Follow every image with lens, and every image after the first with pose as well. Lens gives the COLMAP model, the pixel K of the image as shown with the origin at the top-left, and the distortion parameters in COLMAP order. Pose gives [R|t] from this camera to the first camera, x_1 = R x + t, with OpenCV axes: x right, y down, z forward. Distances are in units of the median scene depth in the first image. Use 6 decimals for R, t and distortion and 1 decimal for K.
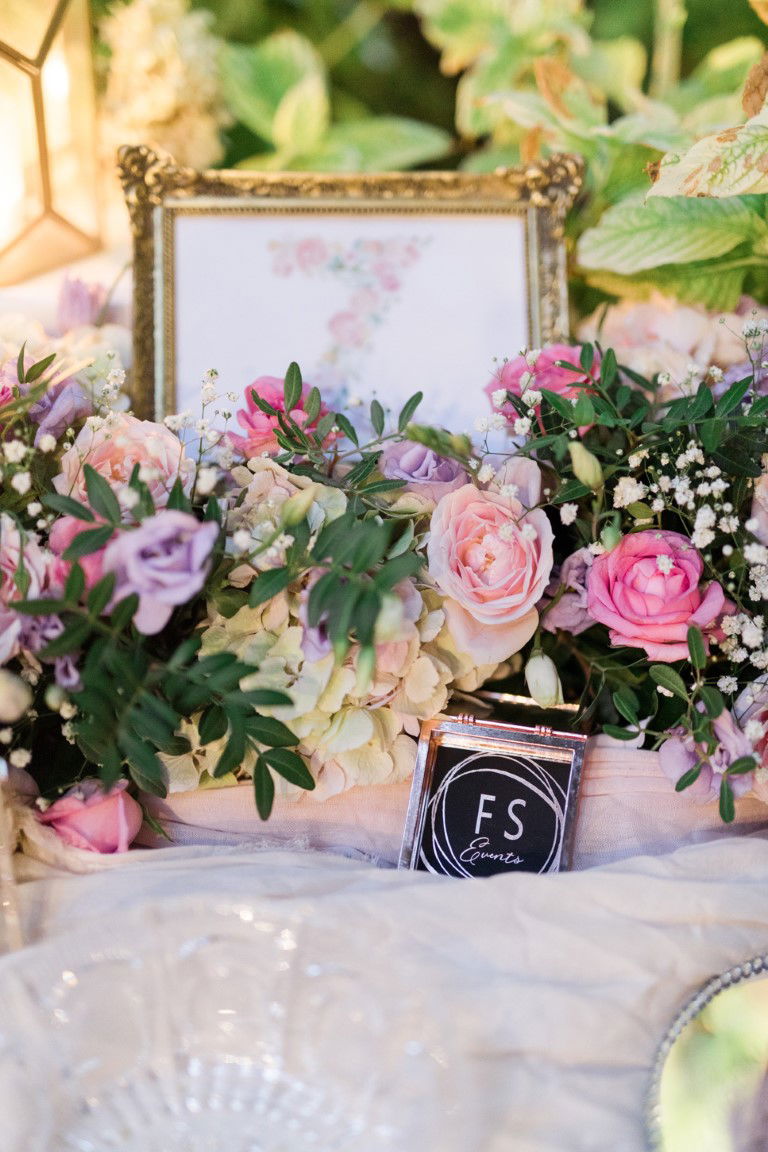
lens RADIAL K [[1692.0, 0, 384.0], [0, 1692.0, 576.0], [0, 0, 1]] dist [0.001442, 0.002296]
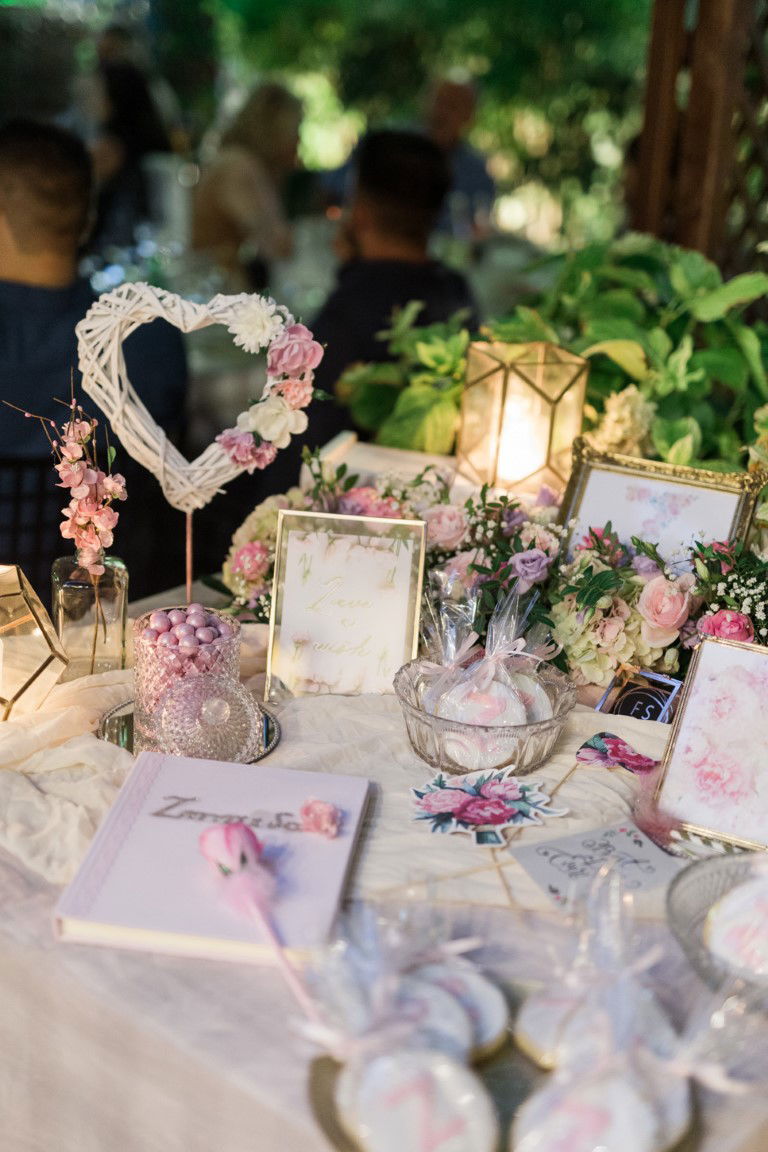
lens RADIAL K [[1692.0, 0, 384.0], [0, 1692.0, 576.0], [0, 0, 1]] dist [0.001442, 0.002296]
pose [[0.901771, 0.183290, -0.391426, 0.638982], [-0.279479, 0.938102, -0.204589, 0.553760], [0.329699, 0.293888, 0.897178, -1.317958]]
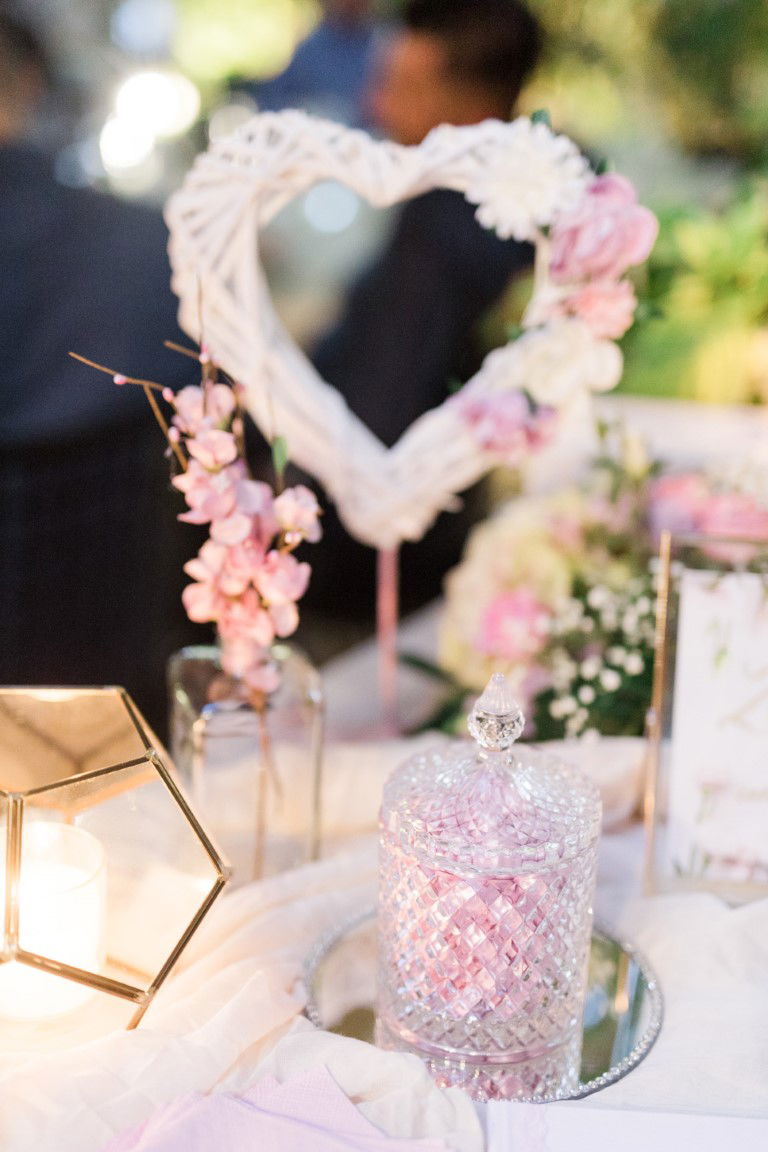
lens RADIAL K [[1777.6, 0, 383.5], [0, 1777.6, 615.2], [0, 0, 1]] dist [0.018277, -0.003471]
pose [[0.929307, 0.144924, -0.339685, -0.154380], [-0.212811, 0.961866, -0.171832, 0.328420], [0.301829, 0.231973, 0.924710, -0.478536]]
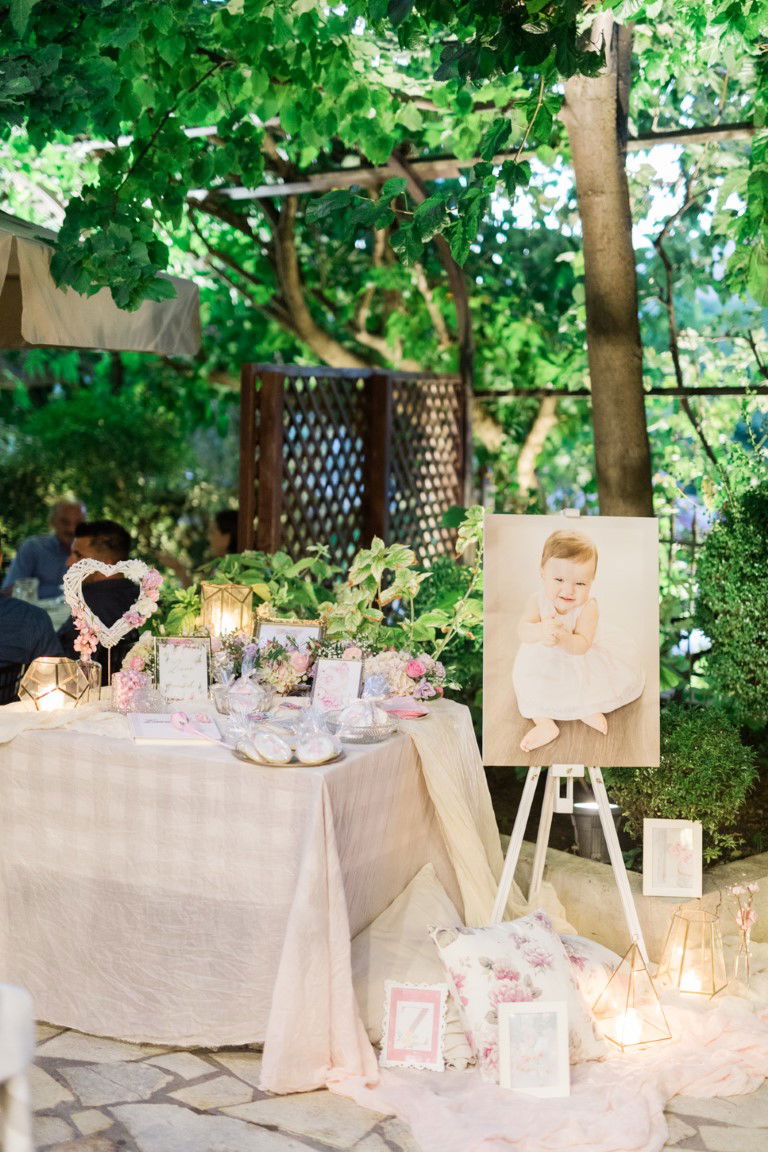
lens RADIAL K [[1615.6, 0, 384.0], [0, 1615.6, 576.0], [0, 0, 1]] dist [0.014336, -0.031754]
pose [[0.991542, 0.029704, -0.126338, 1.164402], [-0.088079, 0.868969, -0.486965, 2.712037], [0.095319, 0.493975, 0.864236, -4.536076]]
